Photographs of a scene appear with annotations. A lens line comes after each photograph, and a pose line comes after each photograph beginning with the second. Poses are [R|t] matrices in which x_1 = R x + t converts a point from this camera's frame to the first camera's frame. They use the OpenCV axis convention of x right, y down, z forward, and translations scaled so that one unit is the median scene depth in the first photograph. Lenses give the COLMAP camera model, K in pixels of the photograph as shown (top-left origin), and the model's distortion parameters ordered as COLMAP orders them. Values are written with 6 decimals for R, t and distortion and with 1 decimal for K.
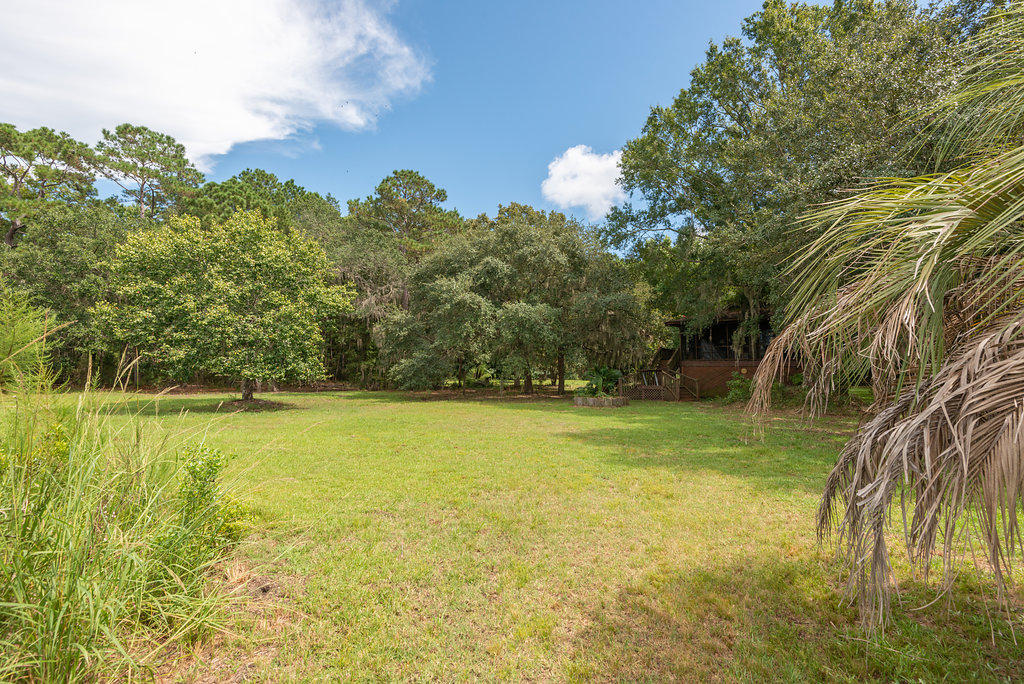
lens RADIAL K [[467.3, 0, 517.6], [0, 467.3, 337.5], [0, 0, 1]] dist [0.024430, -0.010389]
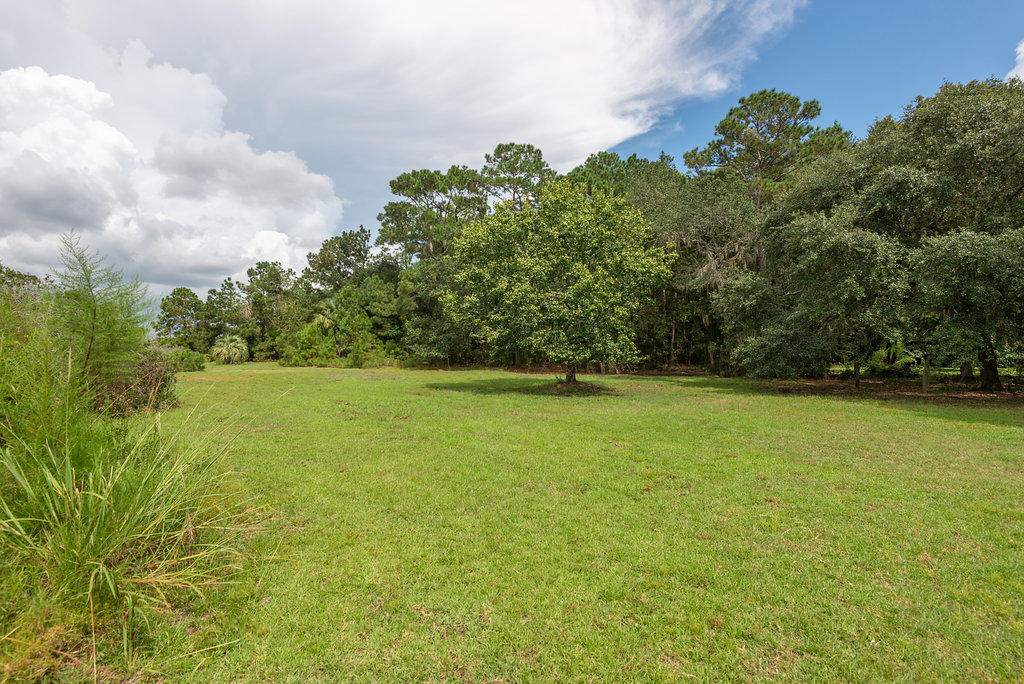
lens RADIAL K [[472.0, 0, 494.8], [0, 472.0, 340.7], [0, 0, 1]] dist [-0.026299, -0.001772]
pose [[0.699493, -0.014604, -0.714490, 0.003365], [0.046367, 0.998612, 0.024983, 0.013562], [0.713134, -0.050604, 0.699199, 0.179161]]
